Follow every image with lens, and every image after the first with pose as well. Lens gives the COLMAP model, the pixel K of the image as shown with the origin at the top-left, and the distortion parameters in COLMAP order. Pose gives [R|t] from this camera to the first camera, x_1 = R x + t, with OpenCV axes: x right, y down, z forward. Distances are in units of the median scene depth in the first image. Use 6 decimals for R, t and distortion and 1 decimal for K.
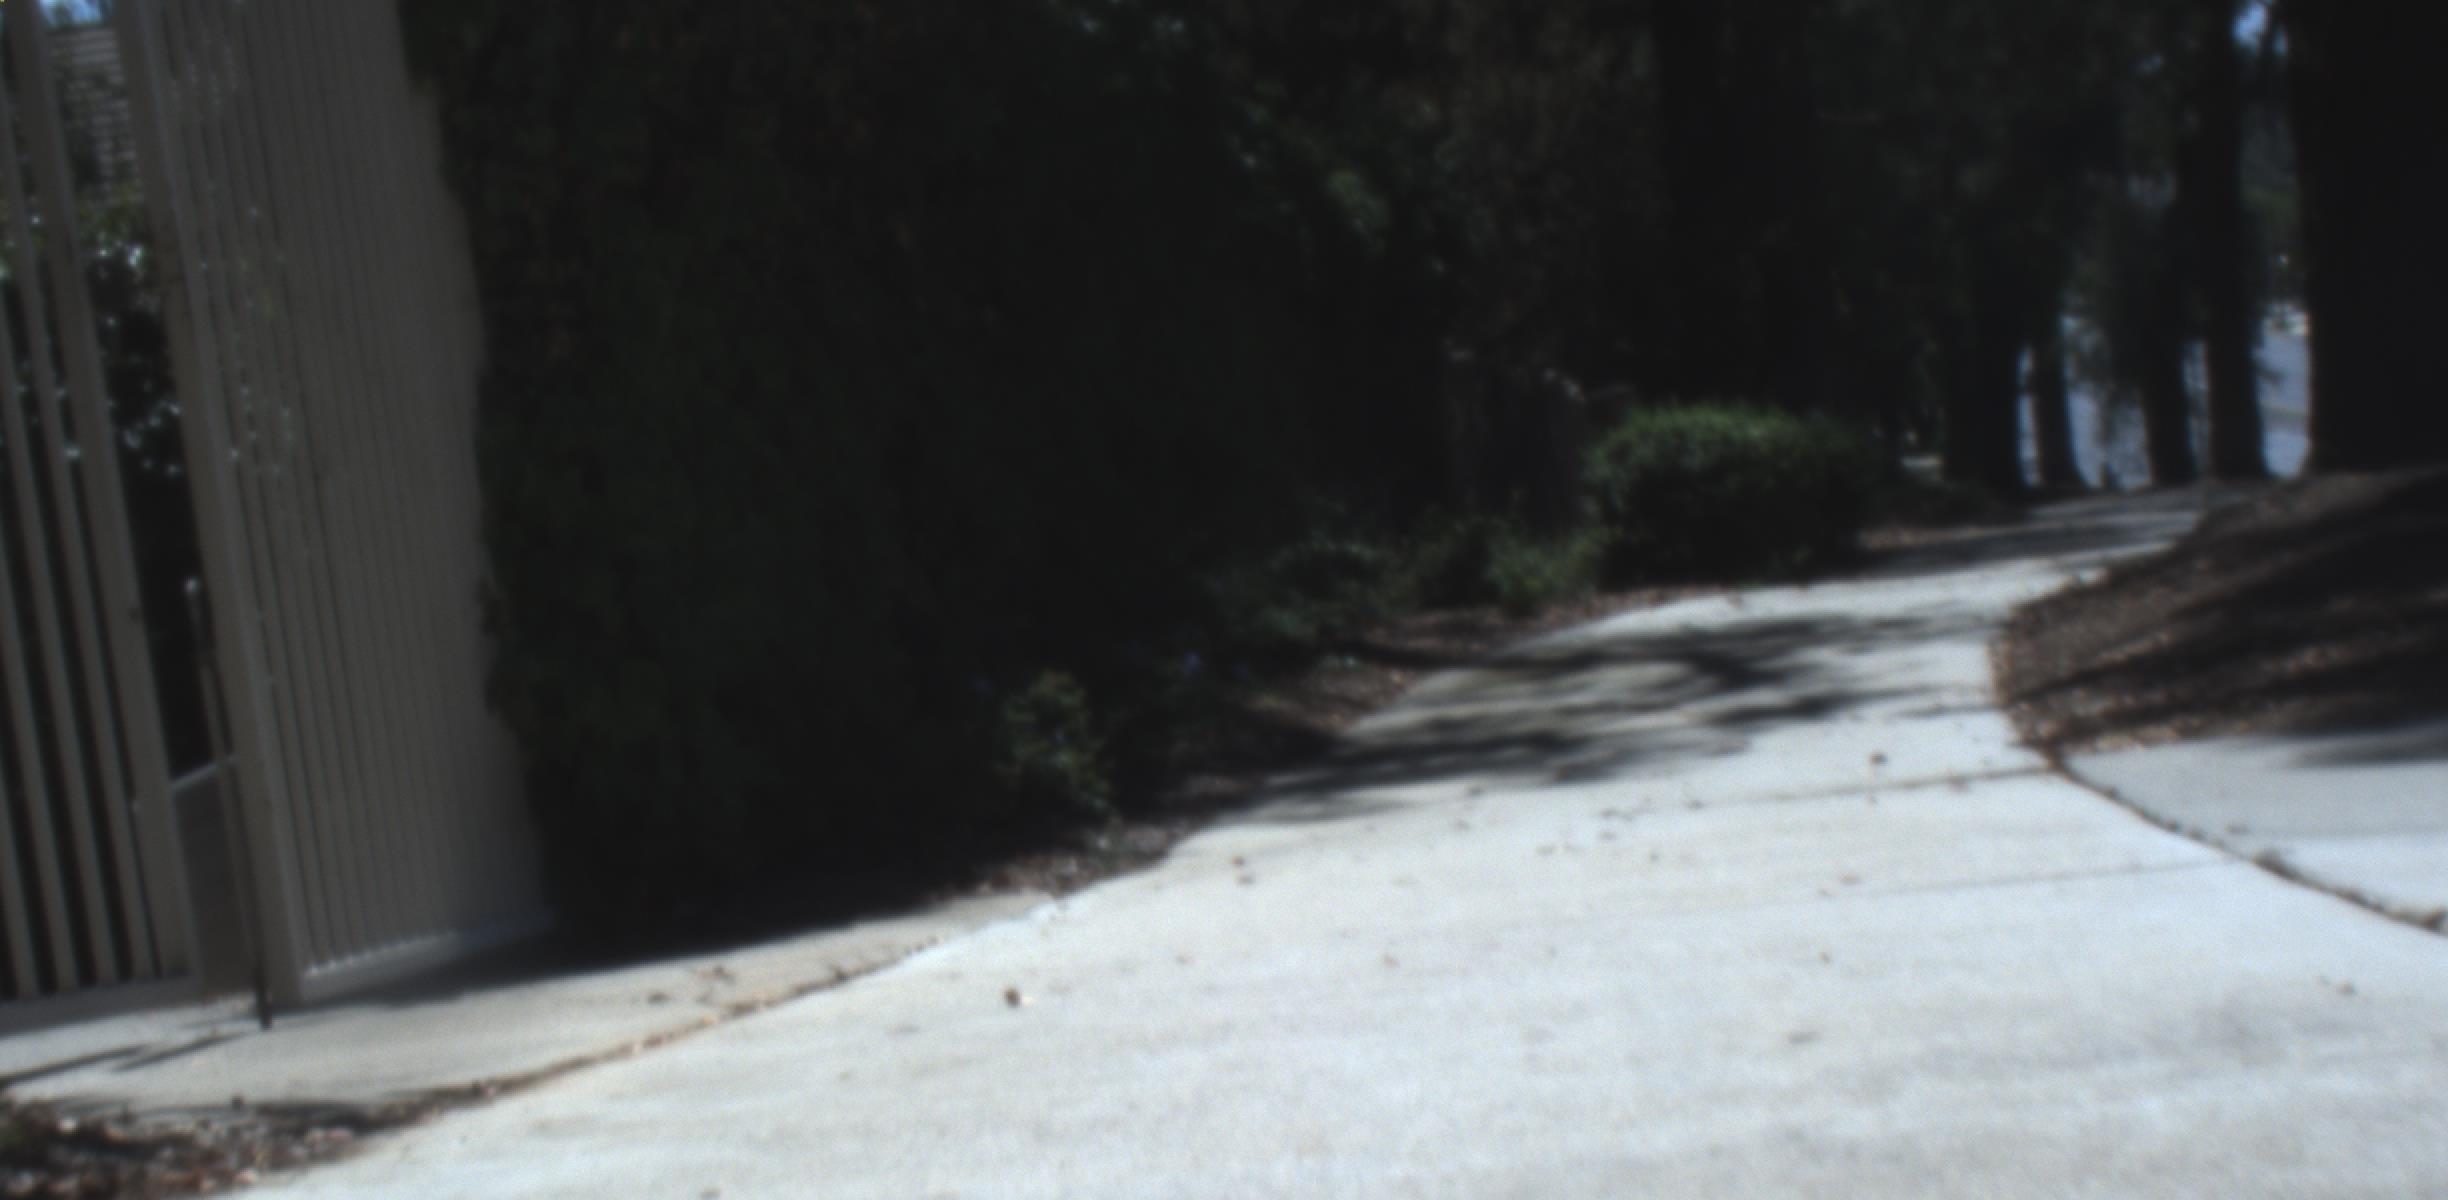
lens RADIAL K [[4951.8, 0, 1221.0], [0, 4951.8, 896.8], [0, 0, 1]] dist [-0.132938, 0.446864]
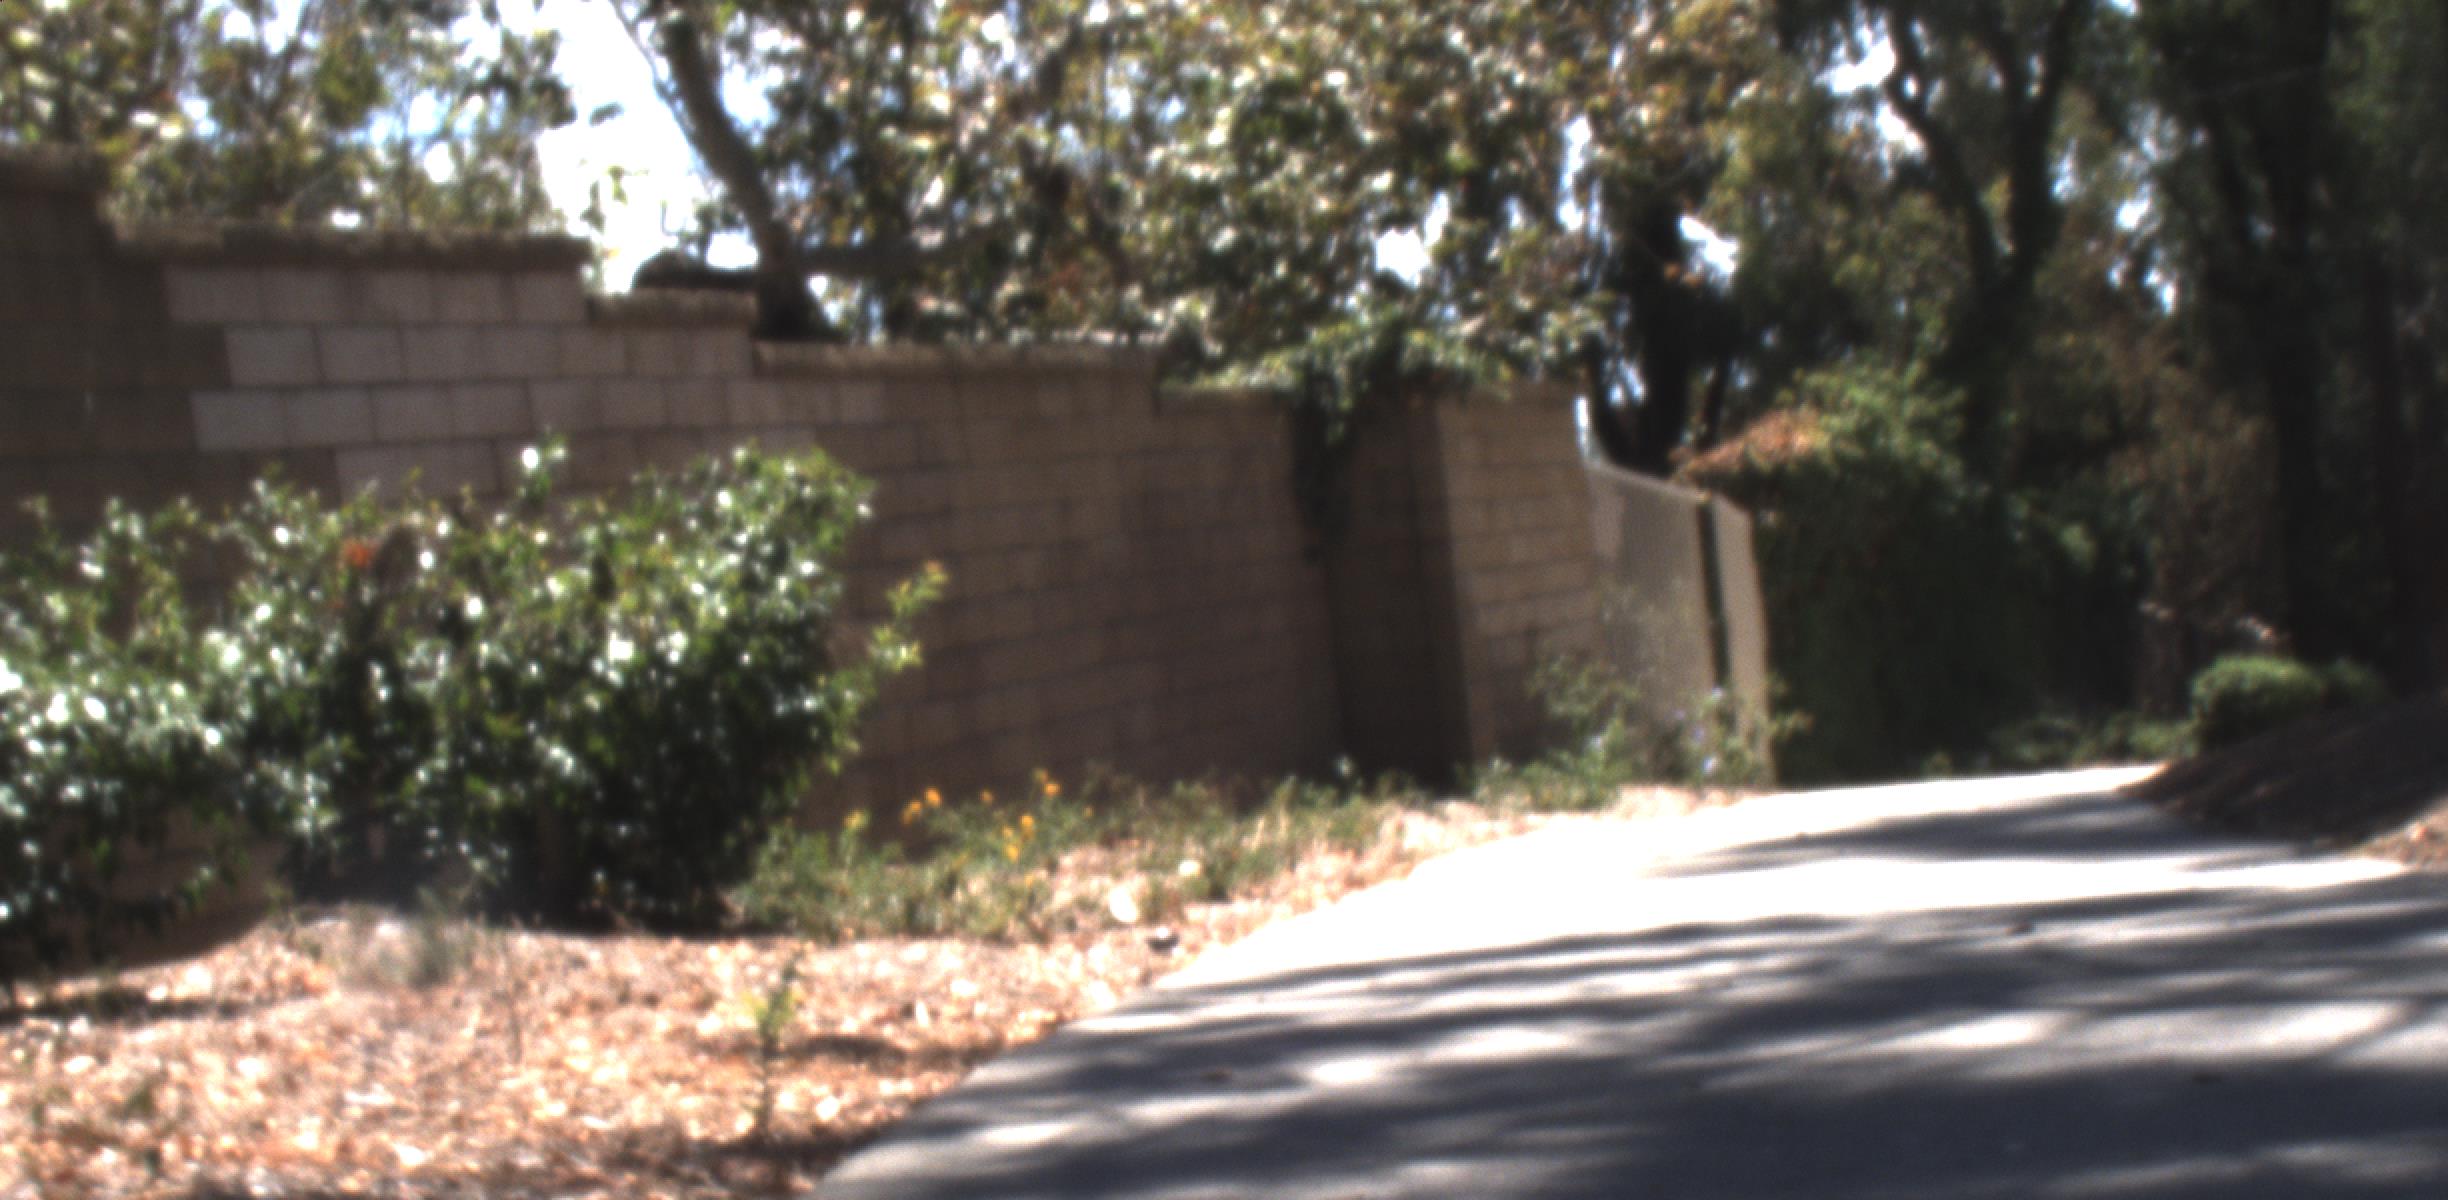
lens RADIAL K [[4951.8, 0, 1221.0], [0, 4951.8, 896.8], [0, 0, 1]] dist [-0.132938, 0.446864]
pose [[0.987377, 0.030998, -0.155324, 0.001727], [-0.037363, 0.998570, -0.038225, 0.100235], [0.153917, 0.043545, 0.987124, -1.170218]]
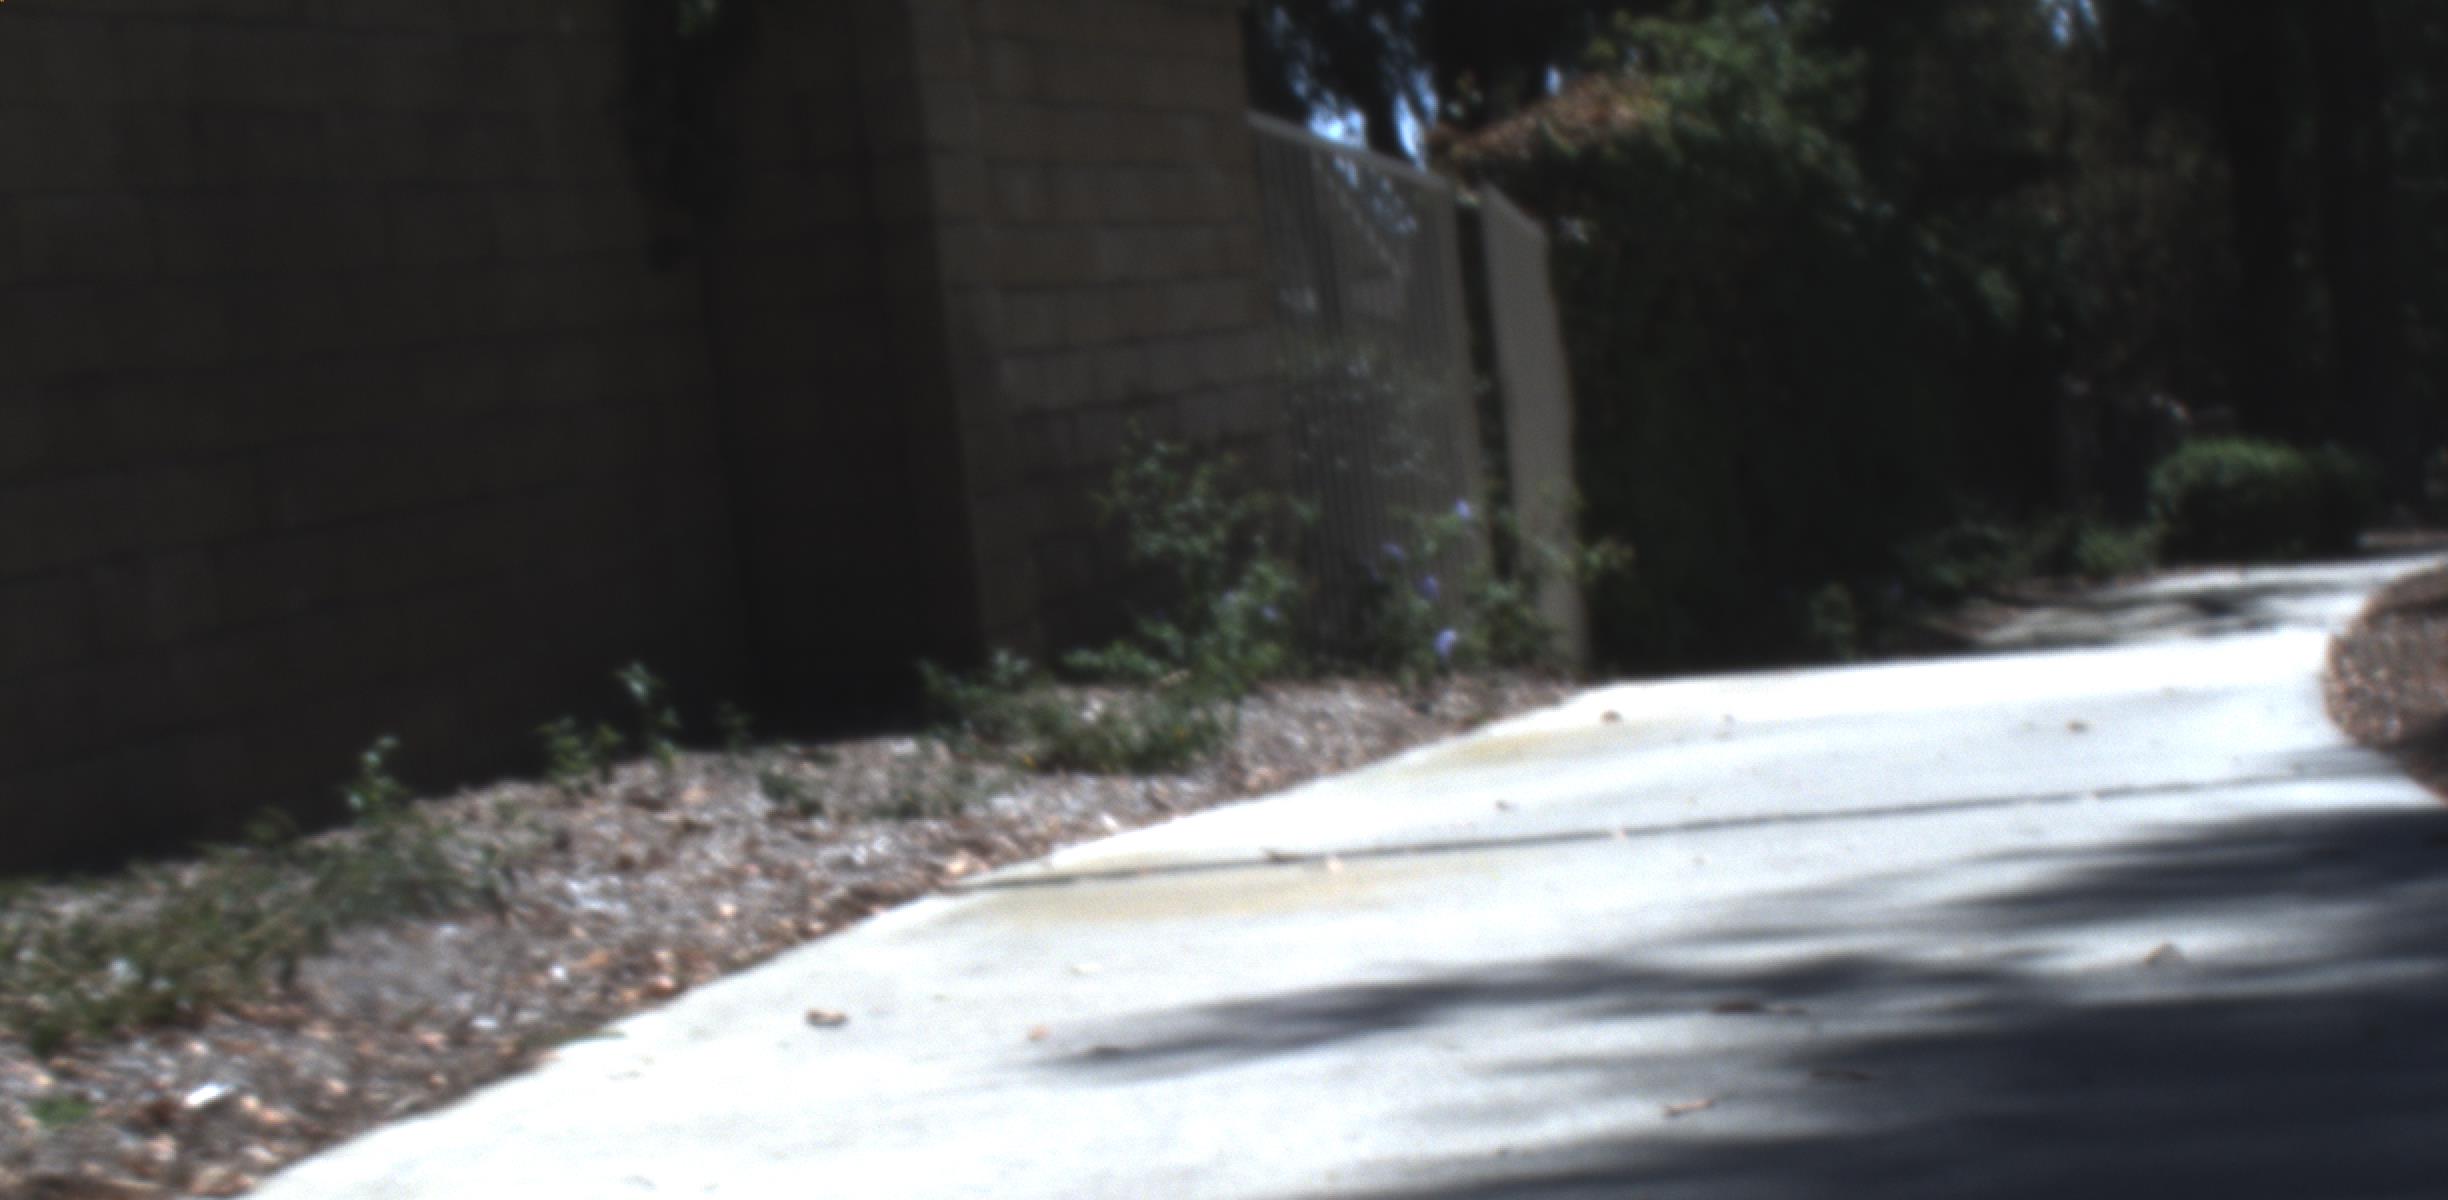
lens RADIAL K [[4951.8, 0, 1221.0], [0, 4951.8, 896.8], [0, 0, 1]] dist [-0.132938, 0.446864]
pose [[0.991732, 0.029997, -0.124775, -0.016102], [-0.029766, 0.999550, 0.003712, 0.046631], [0.124830, 0.000033, 0.992178, -0.585392]]
